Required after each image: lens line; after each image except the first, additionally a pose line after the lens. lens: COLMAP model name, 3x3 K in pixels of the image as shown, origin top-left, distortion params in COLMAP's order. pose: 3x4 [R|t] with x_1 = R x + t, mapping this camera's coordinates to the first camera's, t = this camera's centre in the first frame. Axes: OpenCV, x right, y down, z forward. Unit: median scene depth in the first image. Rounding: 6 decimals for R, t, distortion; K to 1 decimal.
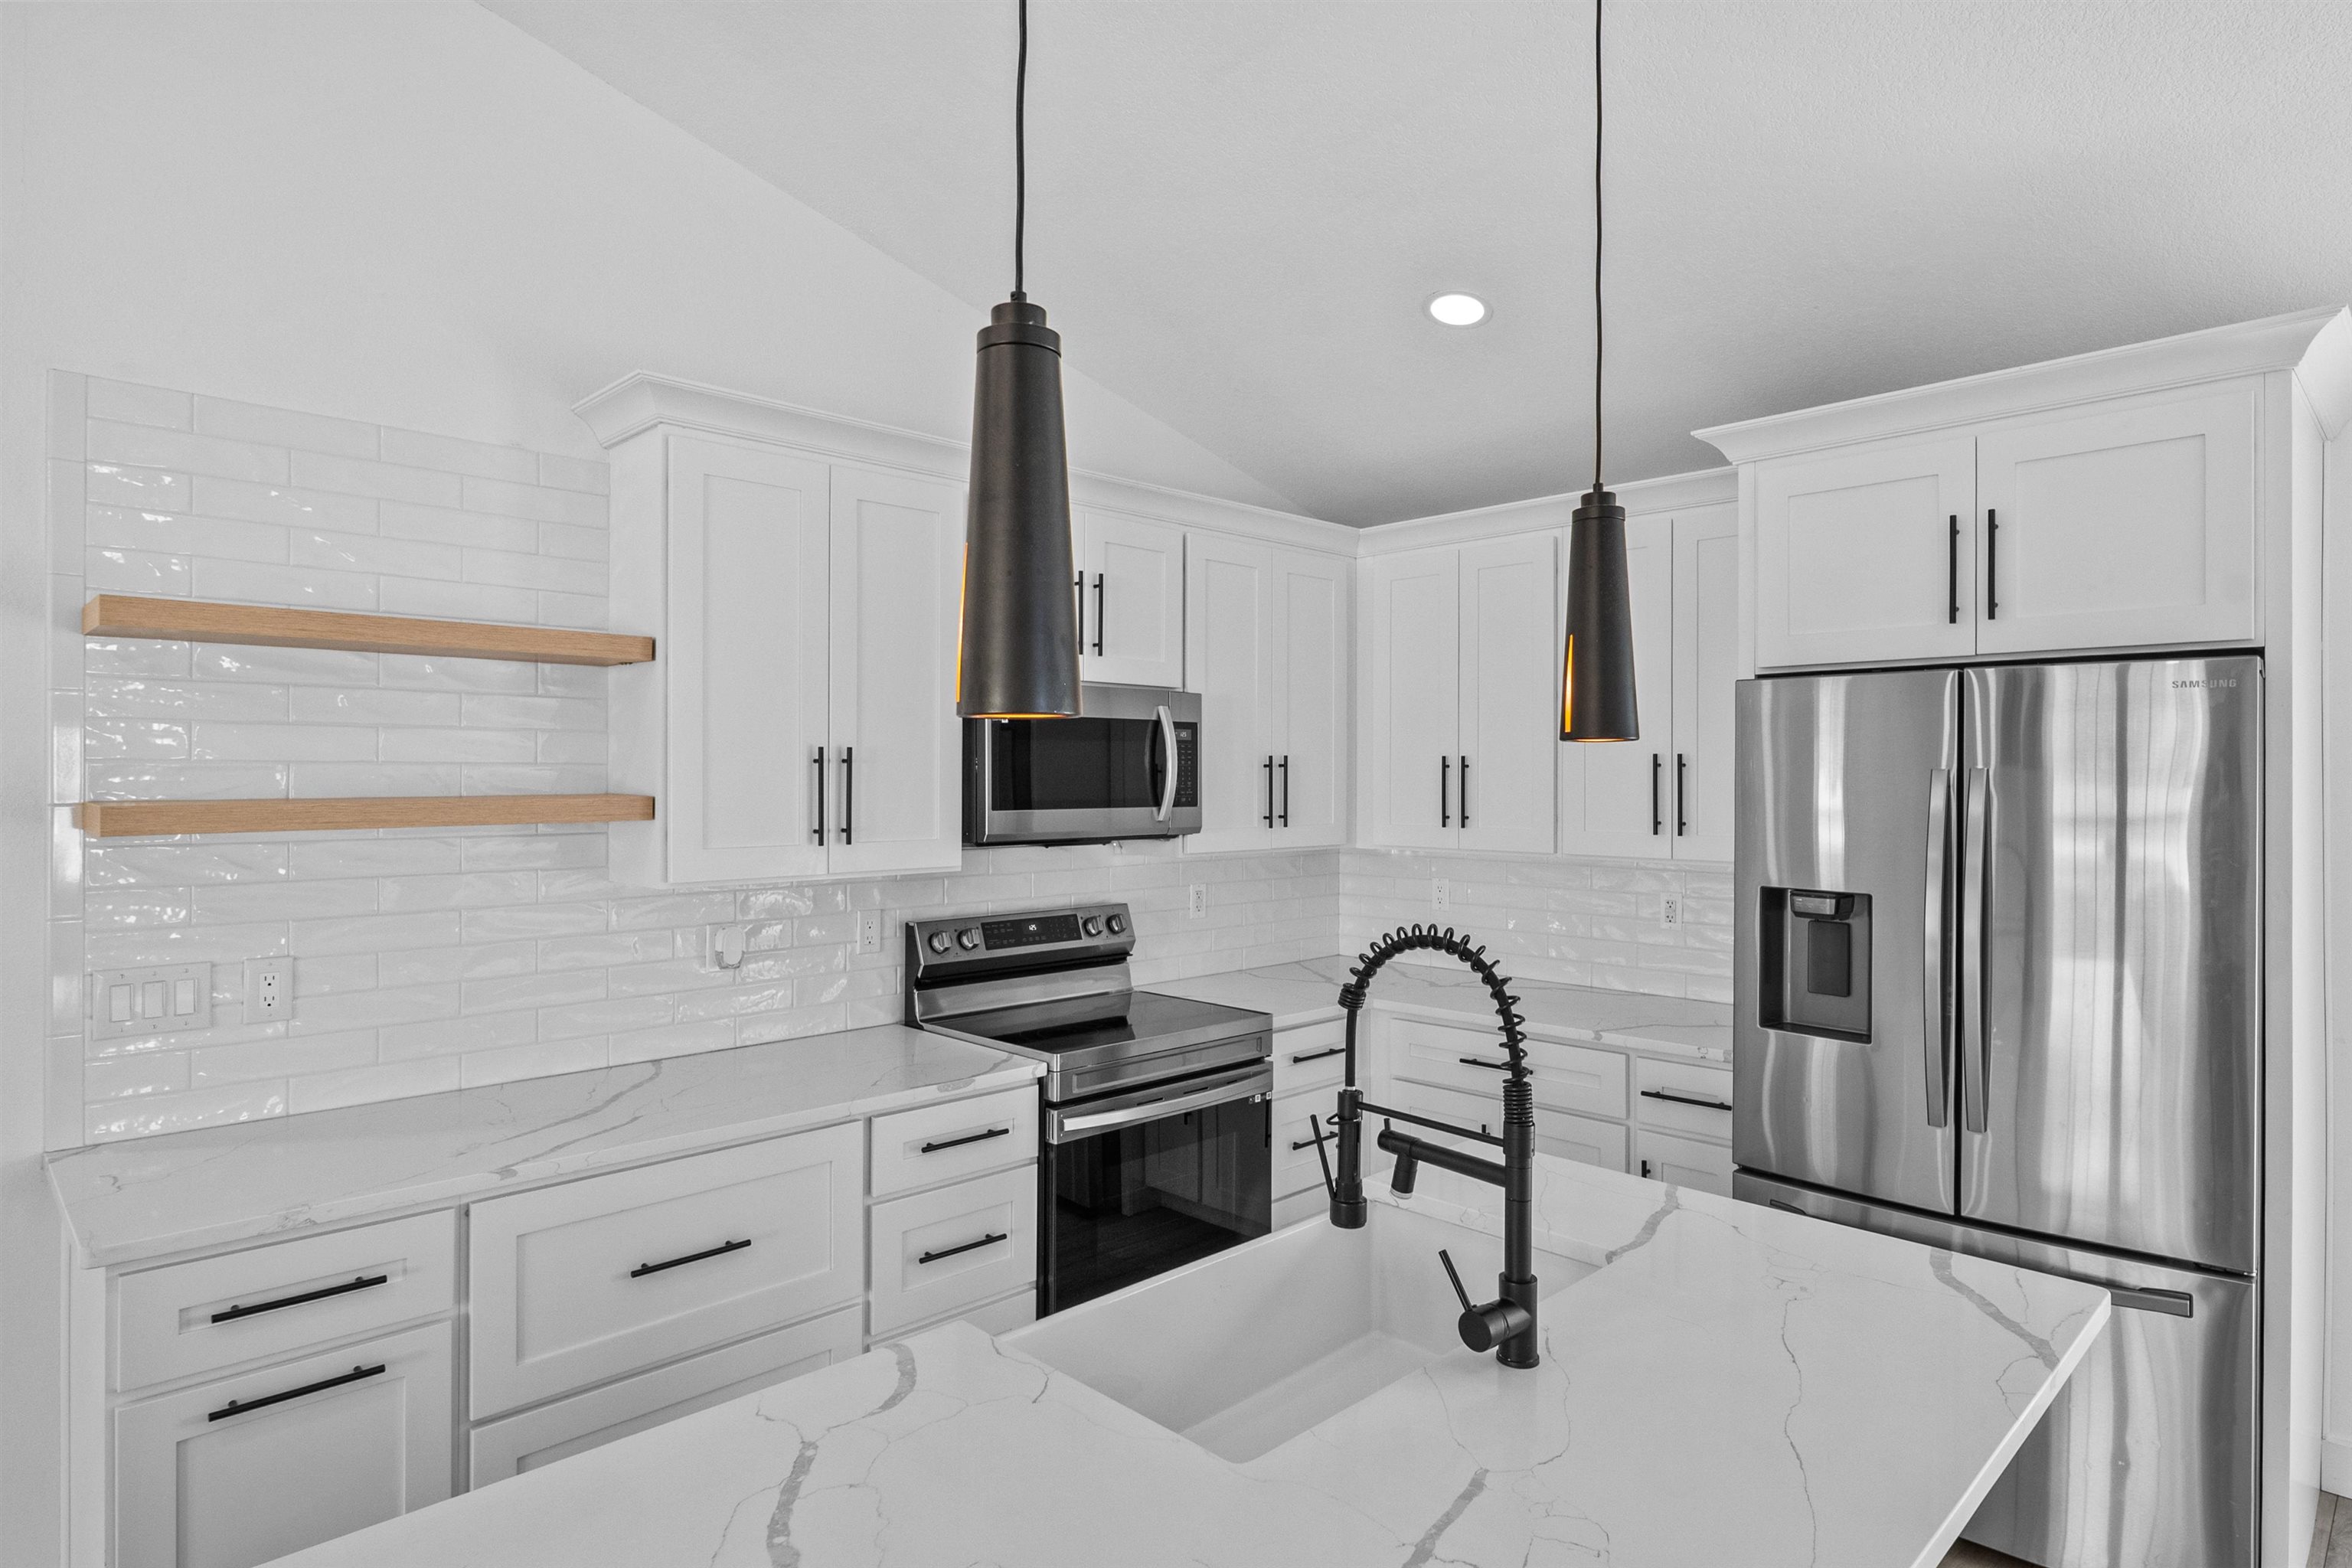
lens RADIAL K [[1287.4, 0, 1170.5], [0, 1287.4, 766.0], [0, 0, 1]] dist [-0.025218, -0.001404]
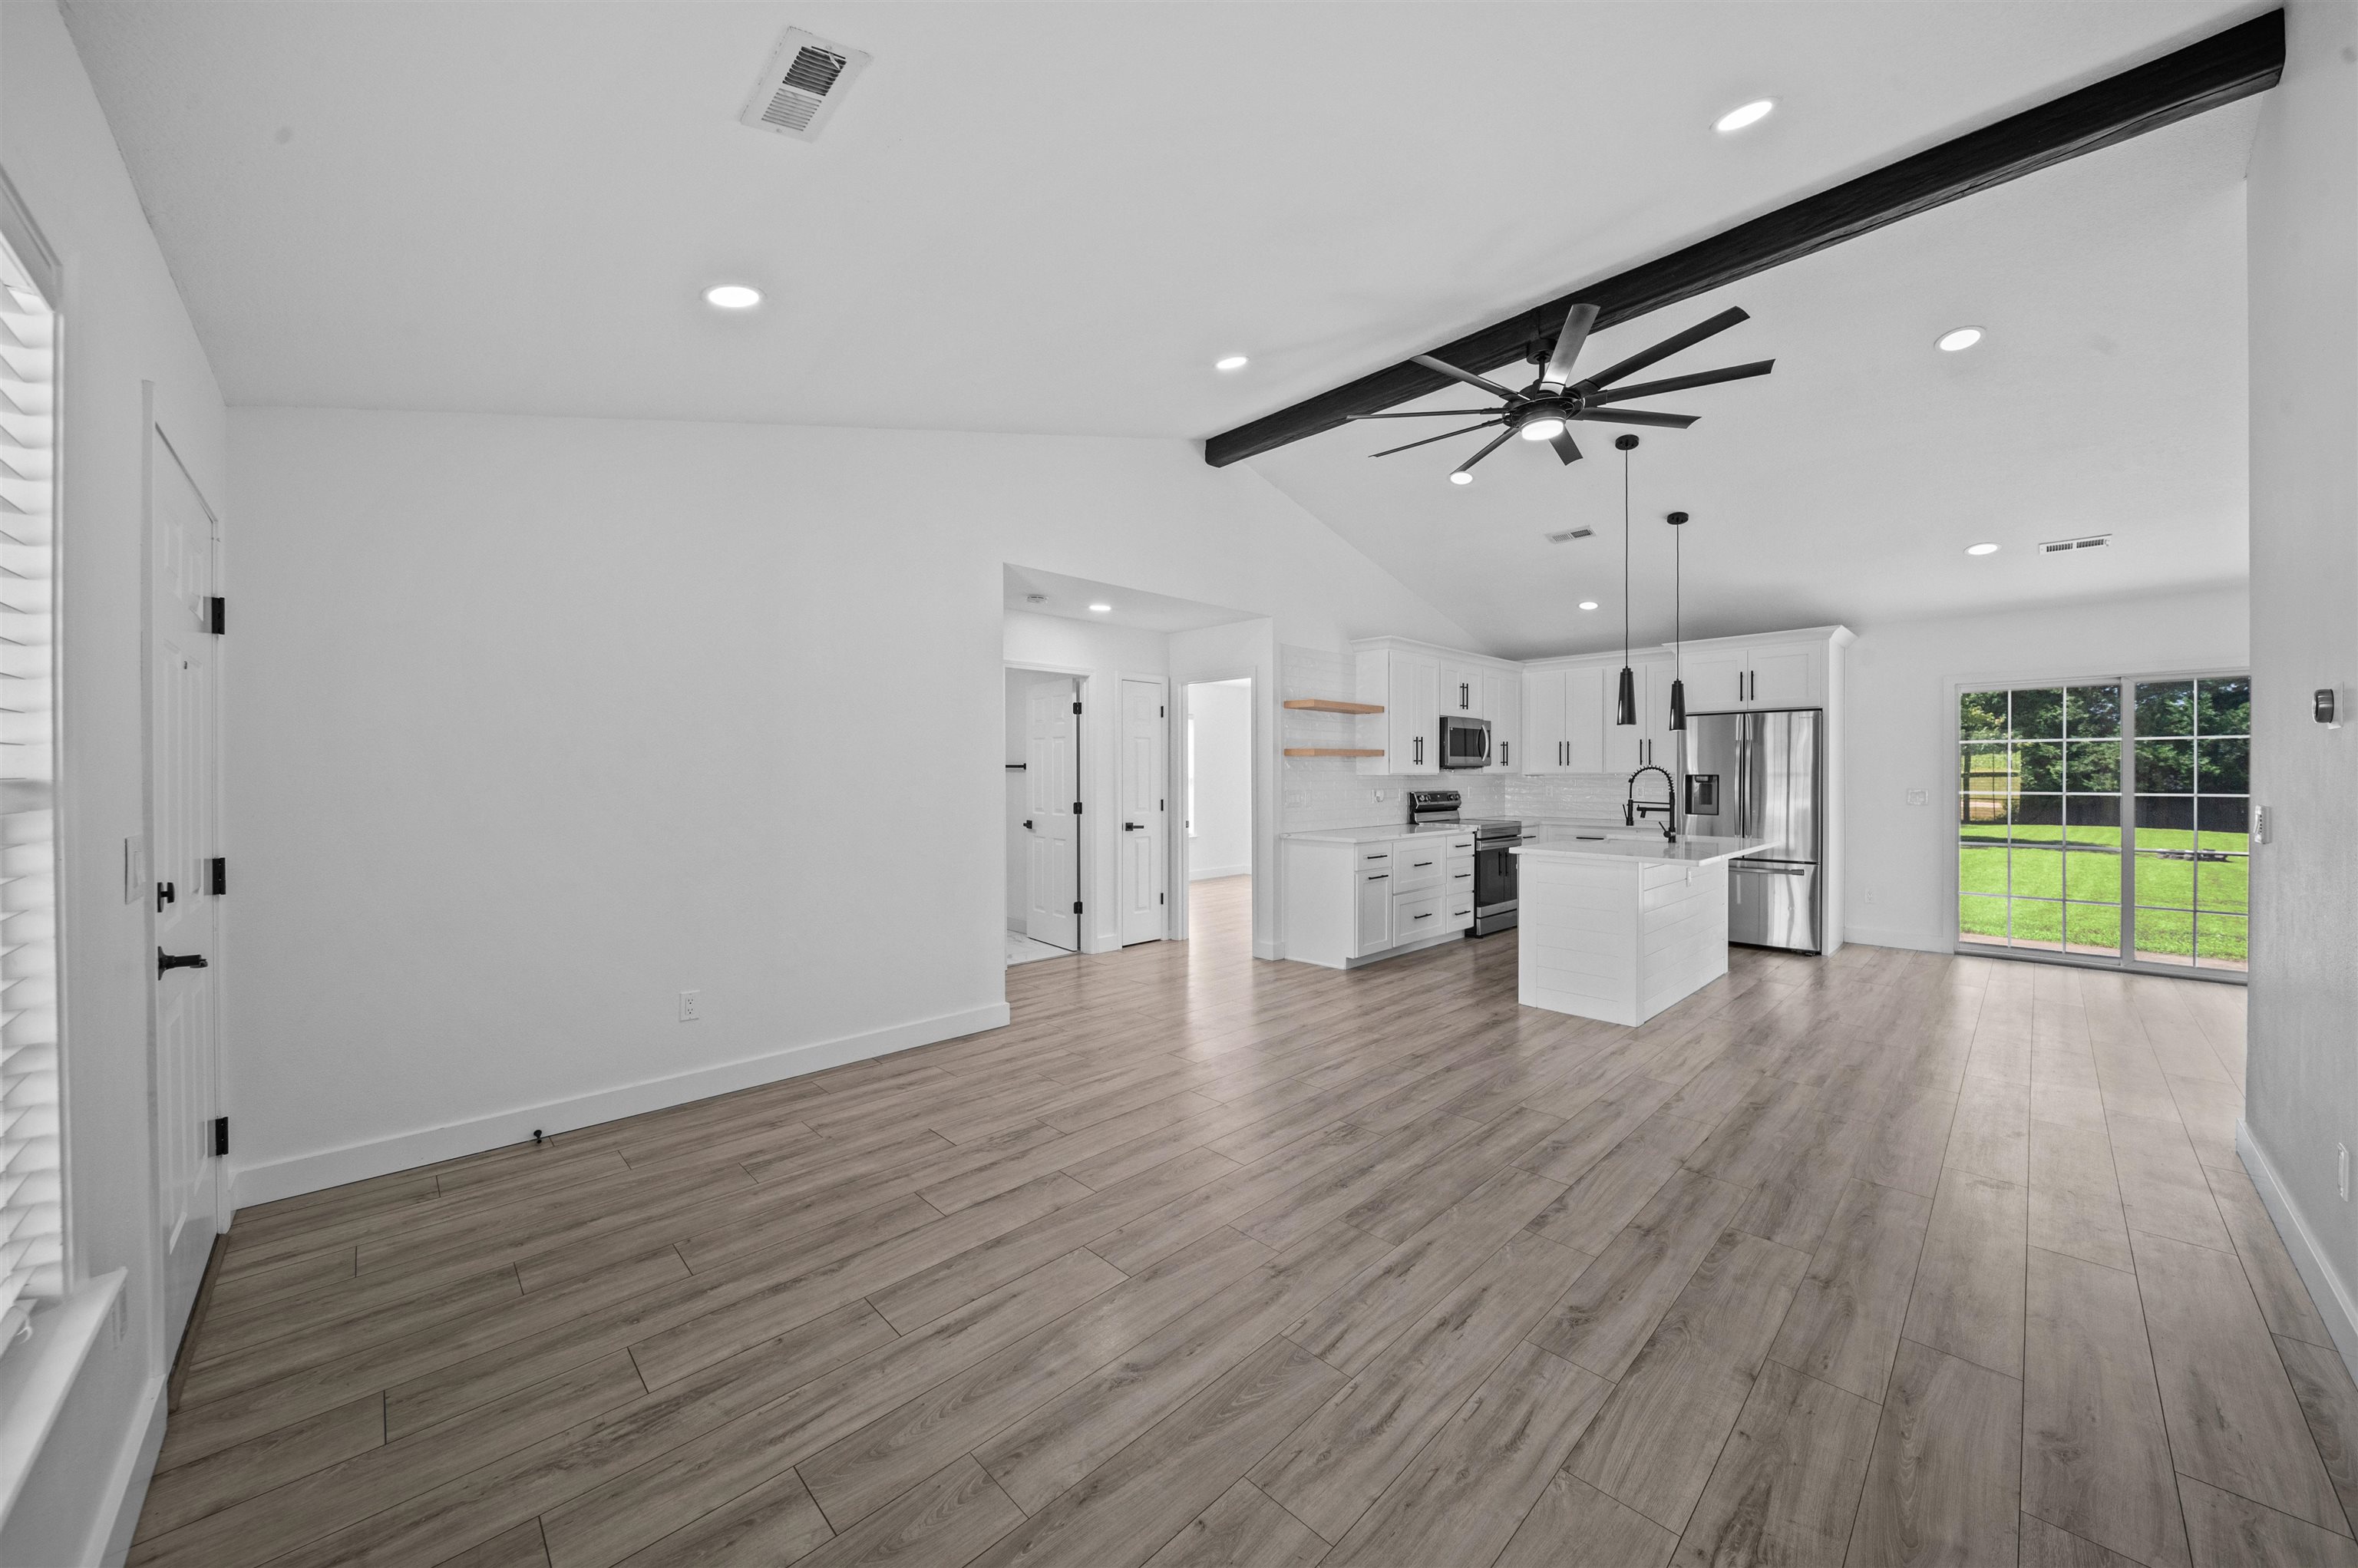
lens RADIAL K [[829.2, 0, 1182.5], [0, 829.2, 777.8], [0, 0, 1]] dist [-0.000808, -0.000241]
pose [[0.999995, -0.002401, -0.002187, -0.904910], [0.002429, 0.999916, 0.012766, 0.067107], [0.002156, -0.012772, 0.999916, -1.273086]]
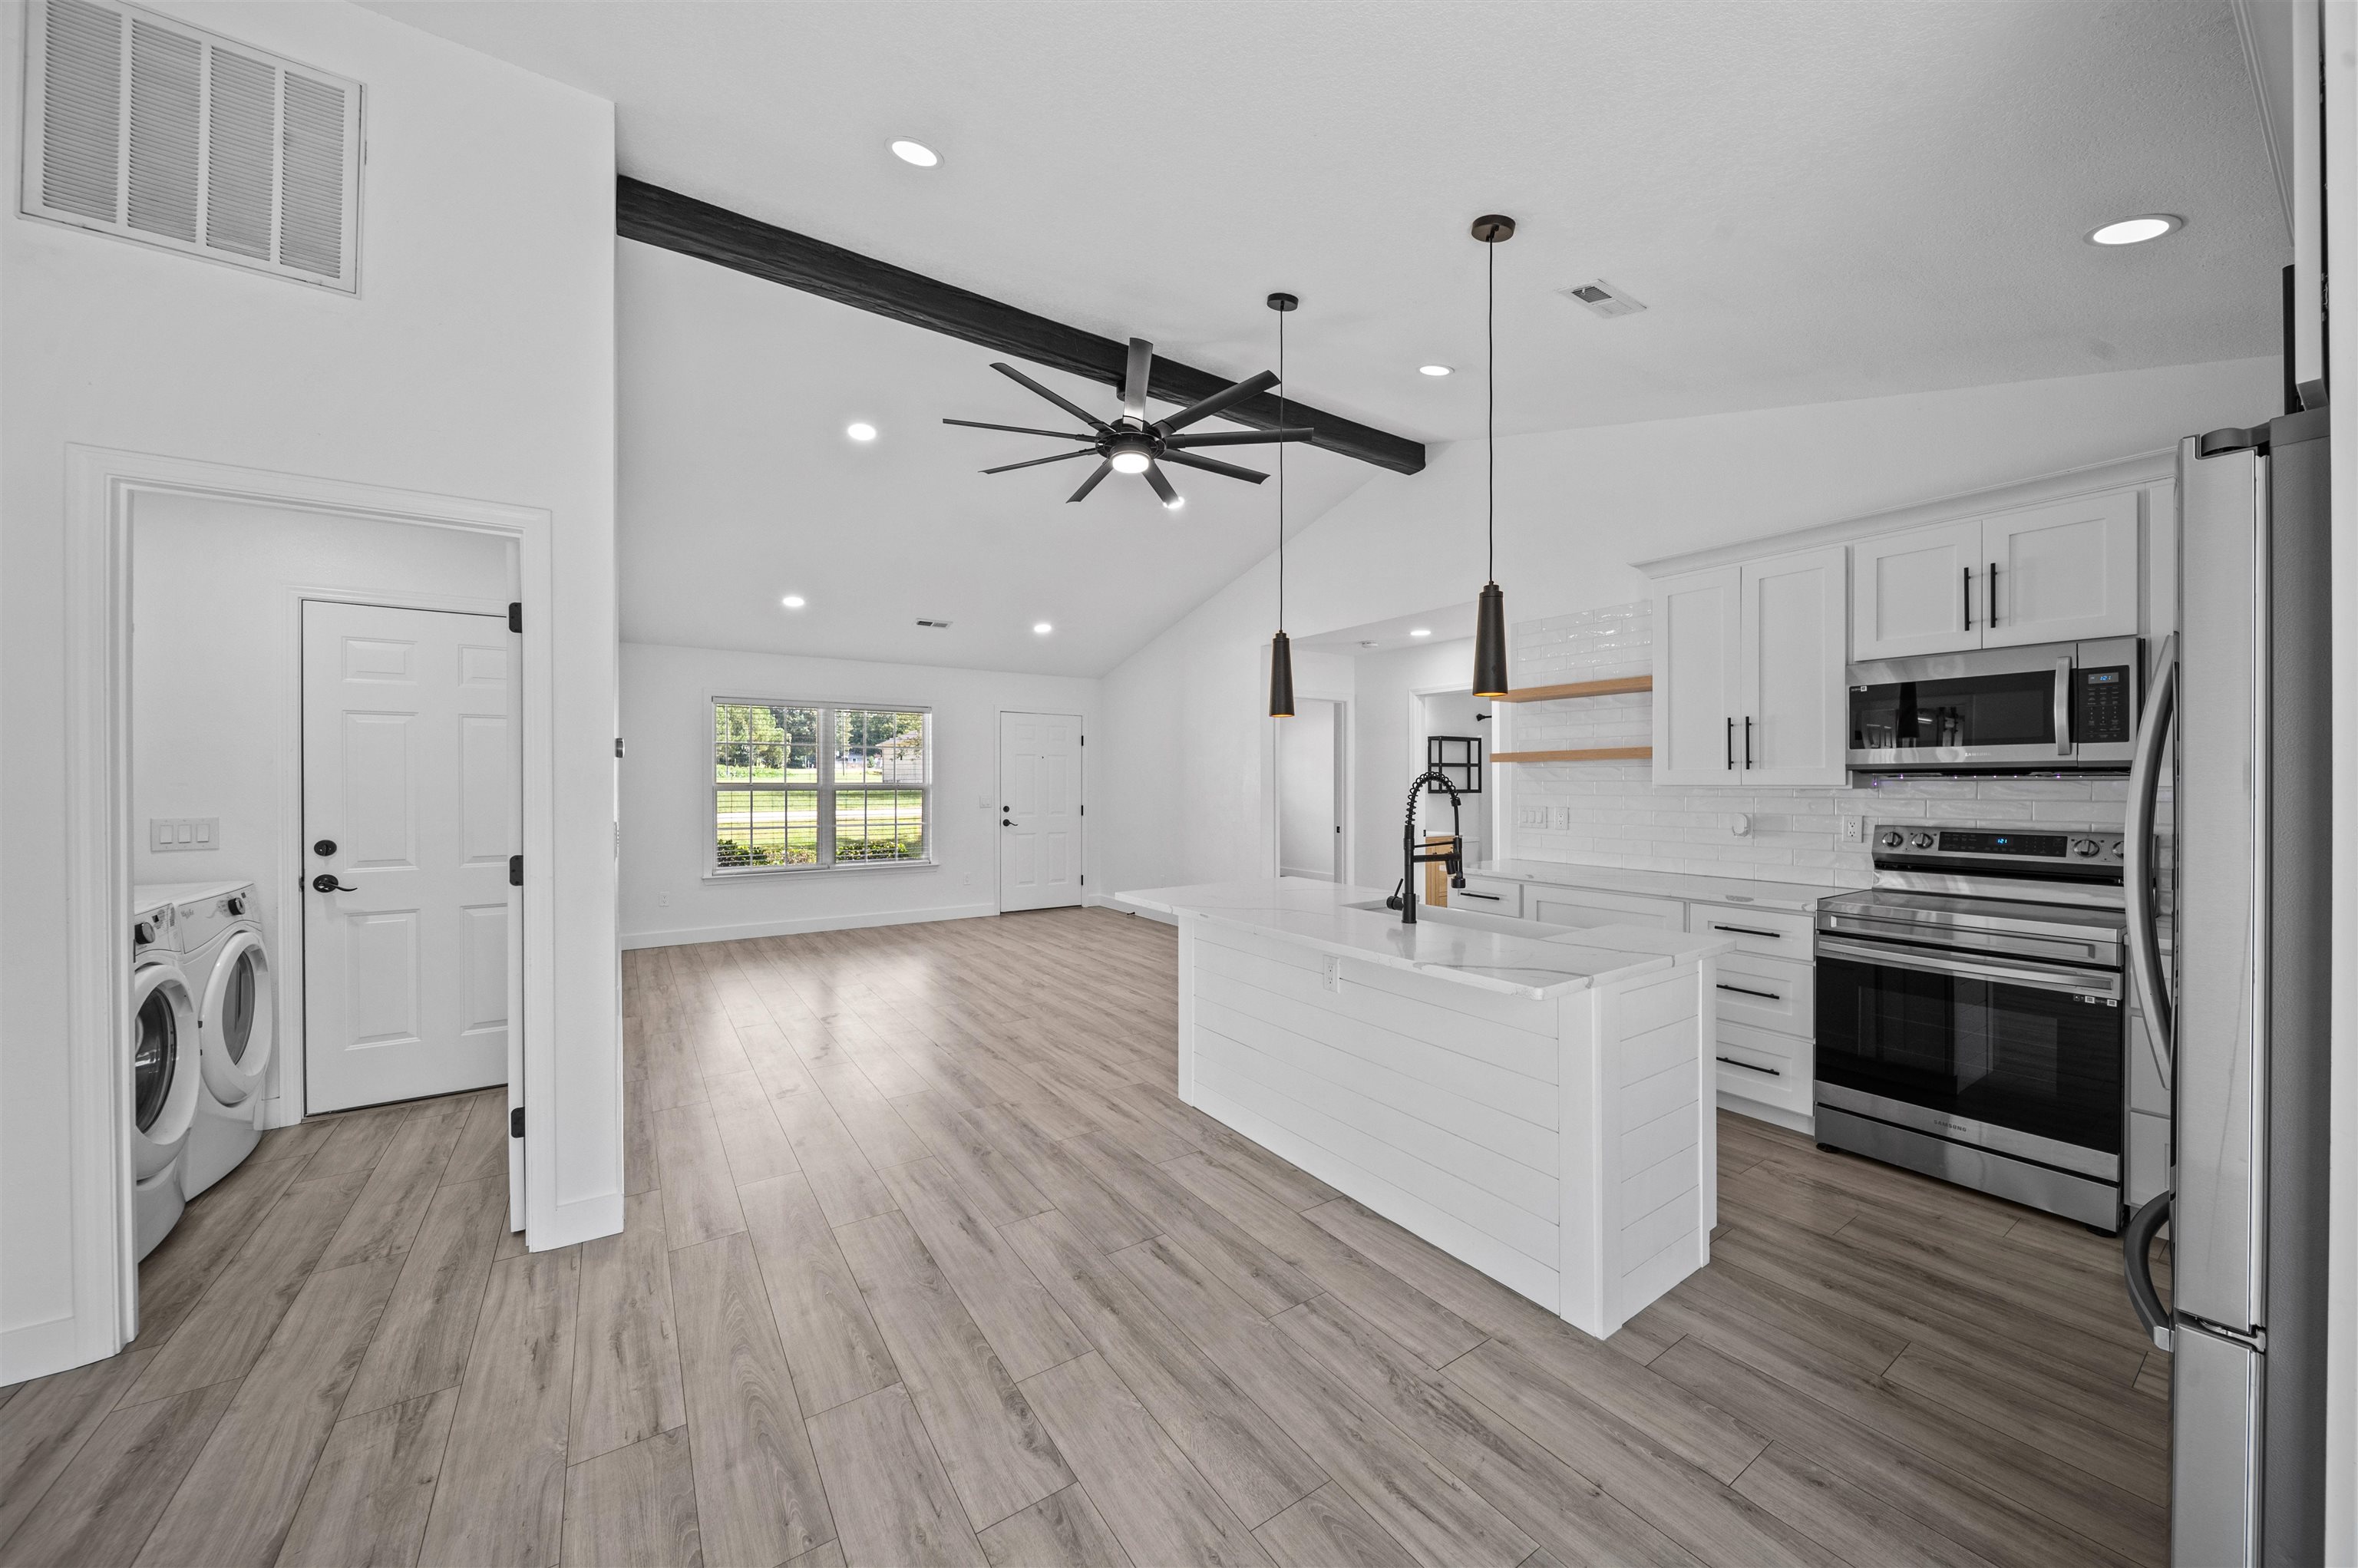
lens RADIAL K [[829.2, 0, 1186.0], [0, 829.2, 786.4], [0, 0, 1]] dist [-0.000808, -0.000241]
pose [[-0.177770, -0.008797, -0.984033, 1.088513], [0.001678, 0.999956, -0.009243, 0.100047], [0.984071, -0.003295, -0.177747, 0.441903]]
